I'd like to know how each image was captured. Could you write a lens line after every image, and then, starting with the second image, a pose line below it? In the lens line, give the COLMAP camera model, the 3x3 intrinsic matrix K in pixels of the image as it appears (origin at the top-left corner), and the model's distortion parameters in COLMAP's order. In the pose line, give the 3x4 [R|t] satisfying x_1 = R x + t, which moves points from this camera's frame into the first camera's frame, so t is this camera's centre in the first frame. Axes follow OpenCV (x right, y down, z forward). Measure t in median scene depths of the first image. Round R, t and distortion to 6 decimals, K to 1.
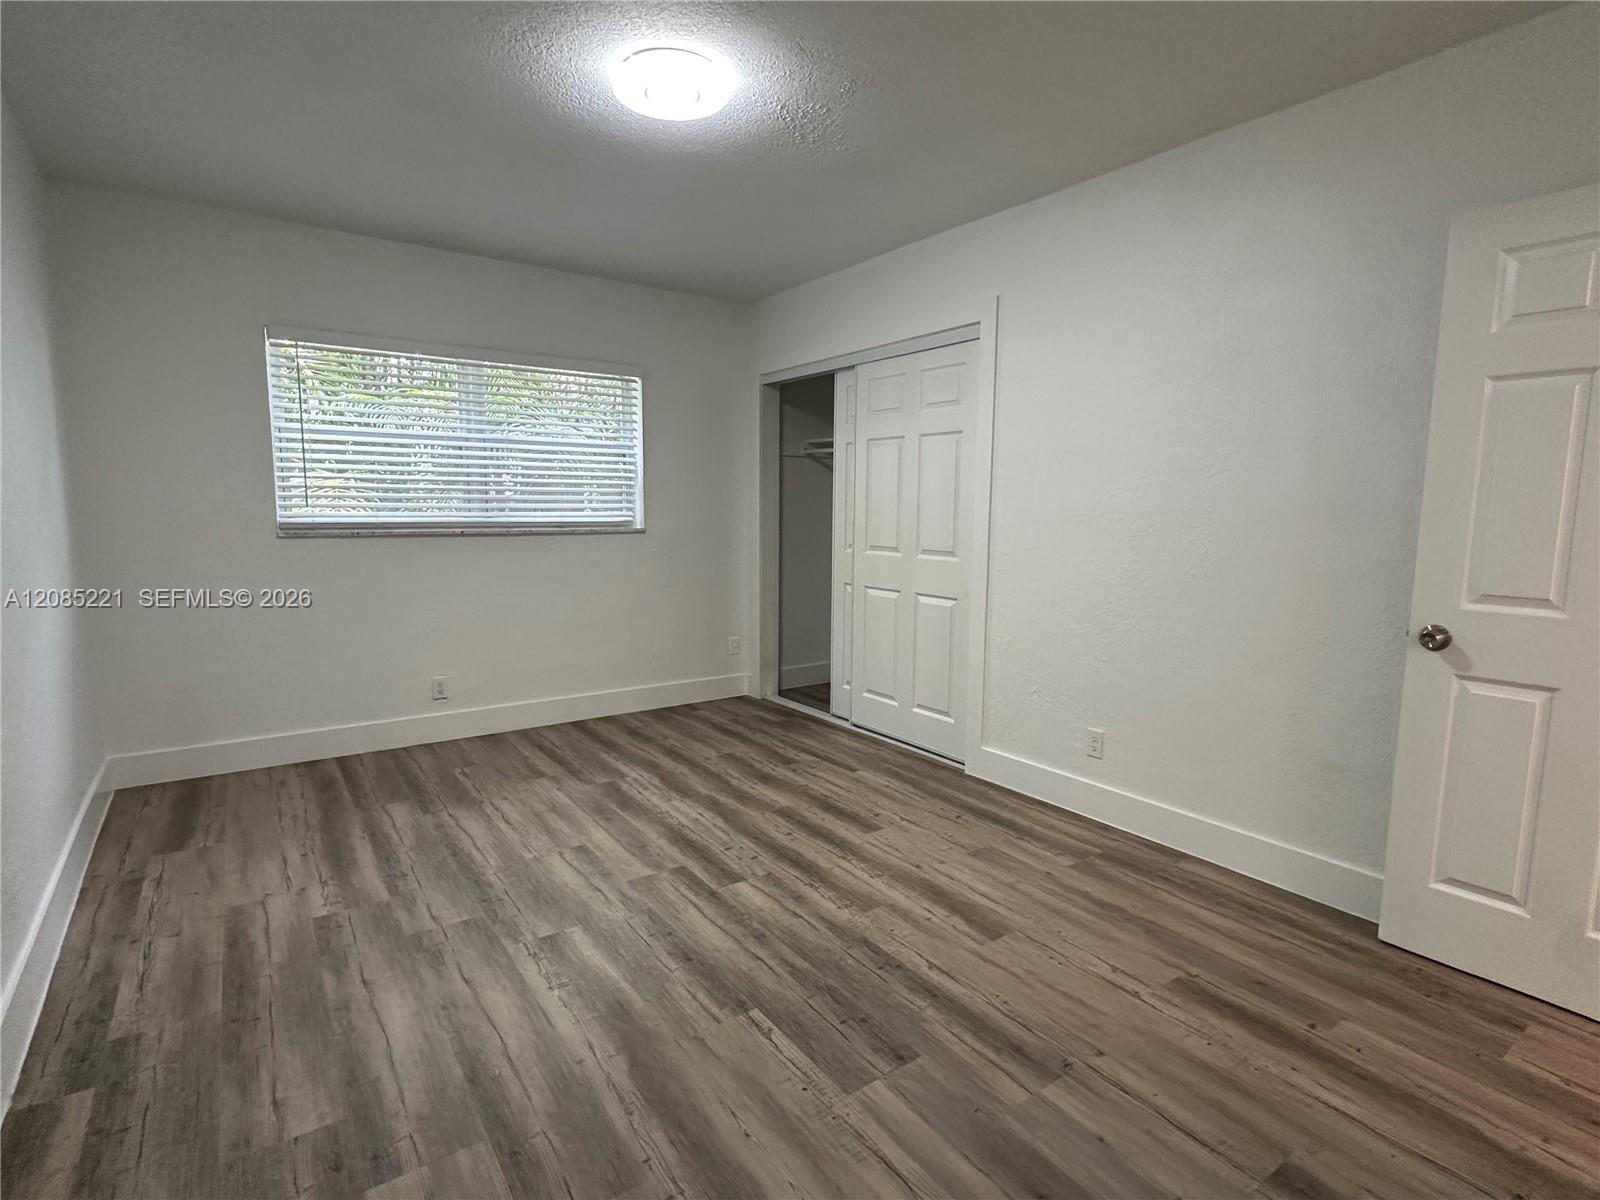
lens RADIAL K [[806.0, 0, 801.9], [0, 806.0, 607.5], [0, 0, 1]] dist [-0.004327, 0.001432]
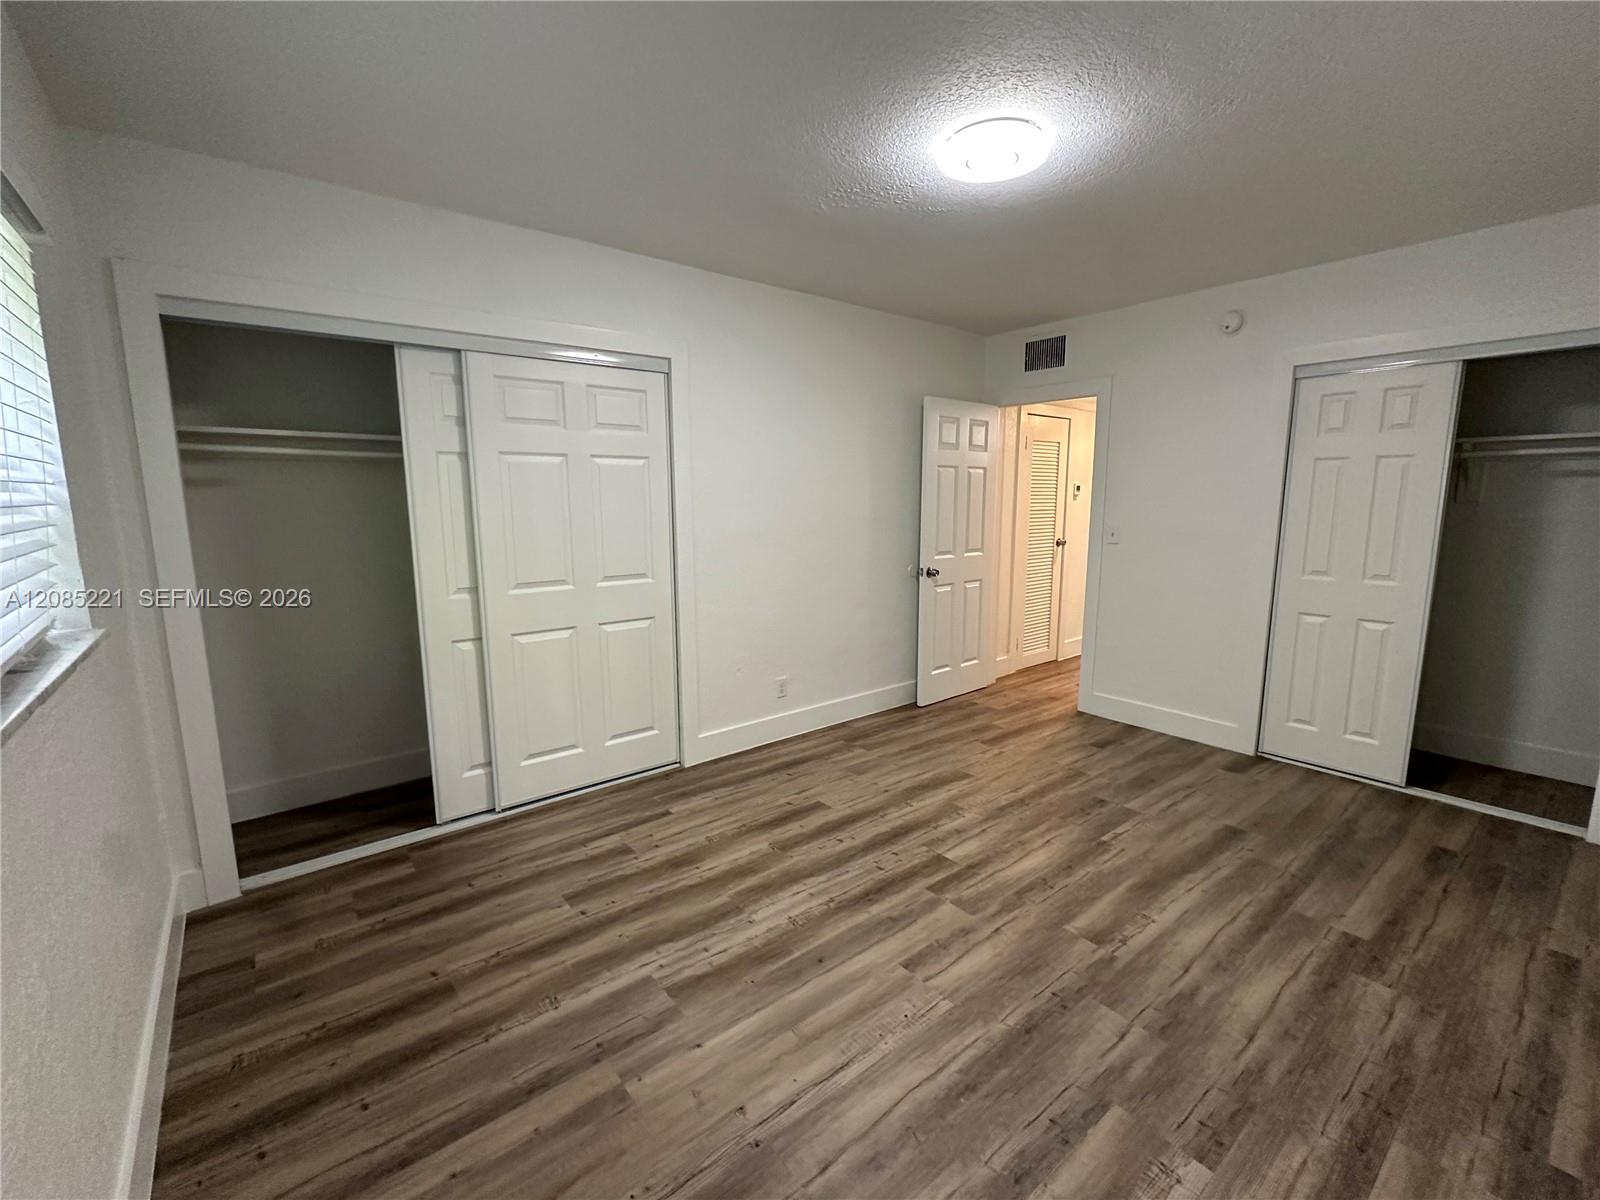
lens RADIAL K [[682.7, 0, 808.9], [0, 682.7, 598.5], [0, 0, 1]] dist [-0.003917, 0.001373]
pose [[-0.062752, -0.158447, 0.985371, -0.965910], [0.130288, 0.977568, 0.165489, -0.216205], [-0.989488, 0.138767, -0.040700, 1.153931]]
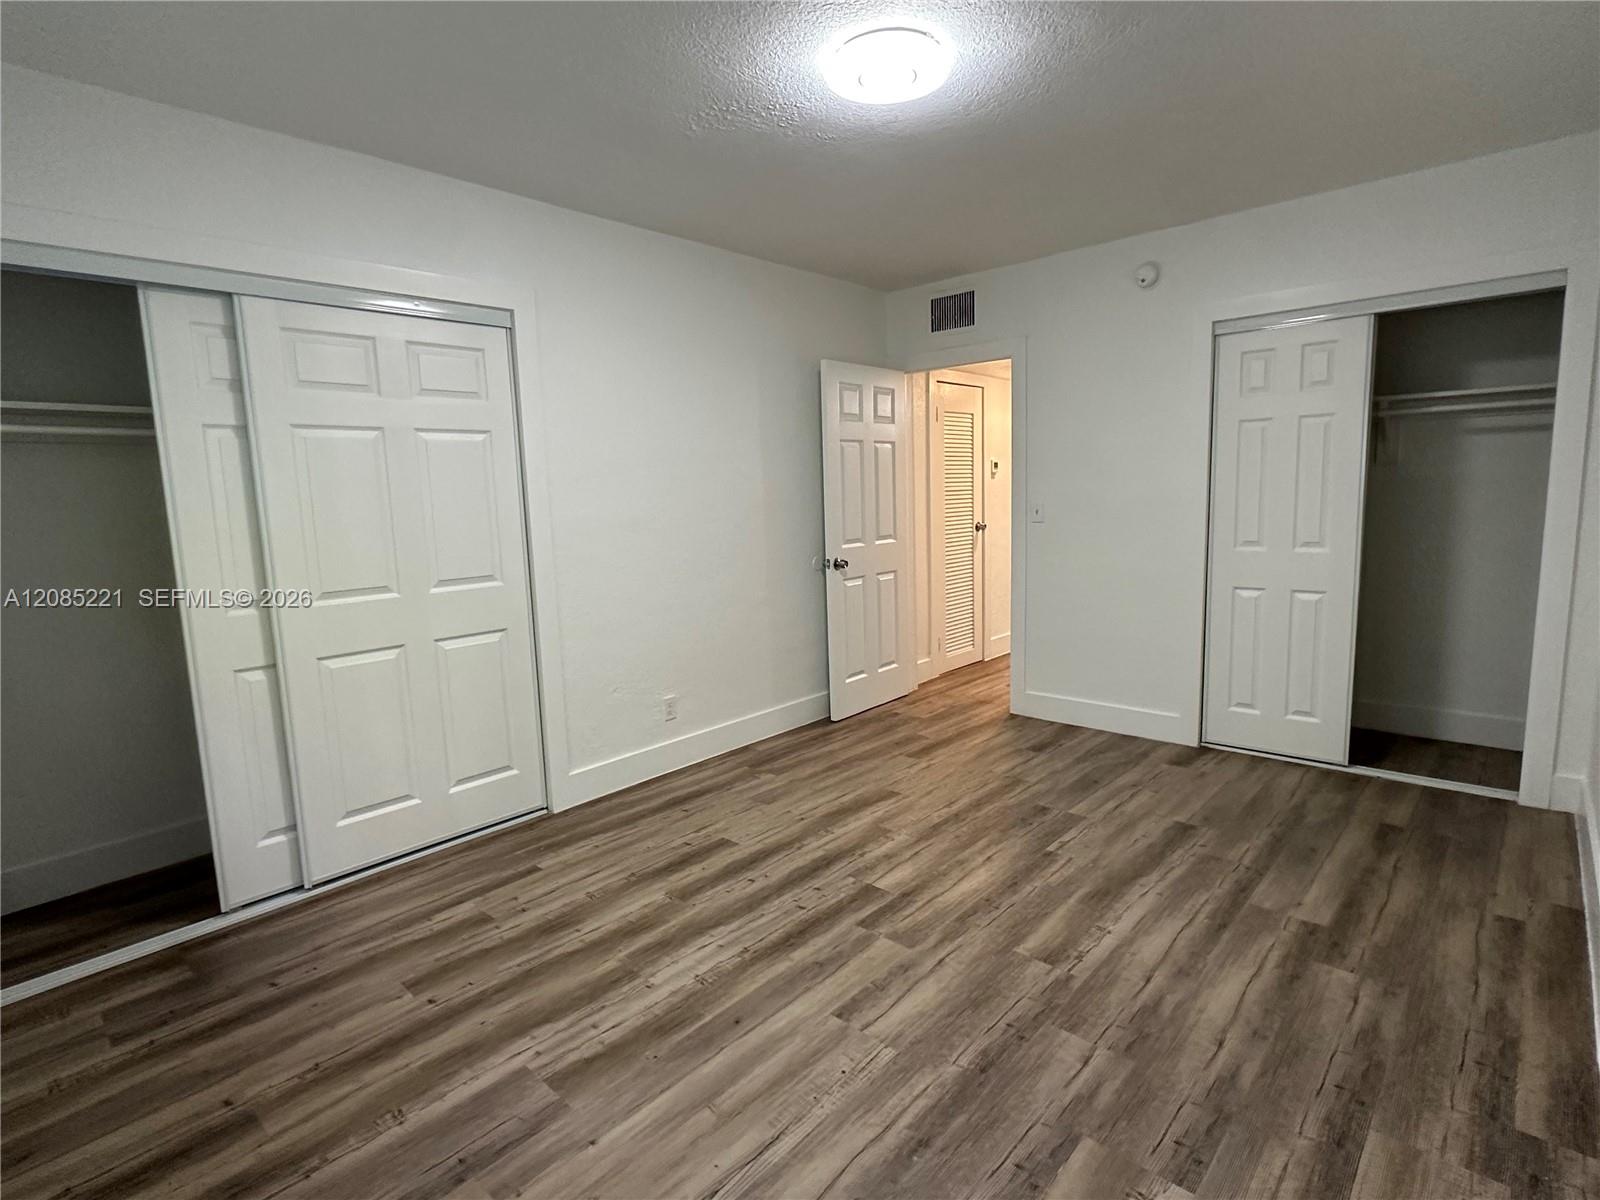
lens RADIAL K [[806.0, 0, 811.1], [0, 806.0, 593.8], [0, 0, 1]] dist [-0.004327, 0.001432]
pose [[-0.213737, -0.129790, 0.968231, -0.963916], [0.154529, 0.974164, 0.164697, -0.190234], [-0.964592, 0.184821, -0.188158, 1.167145]]
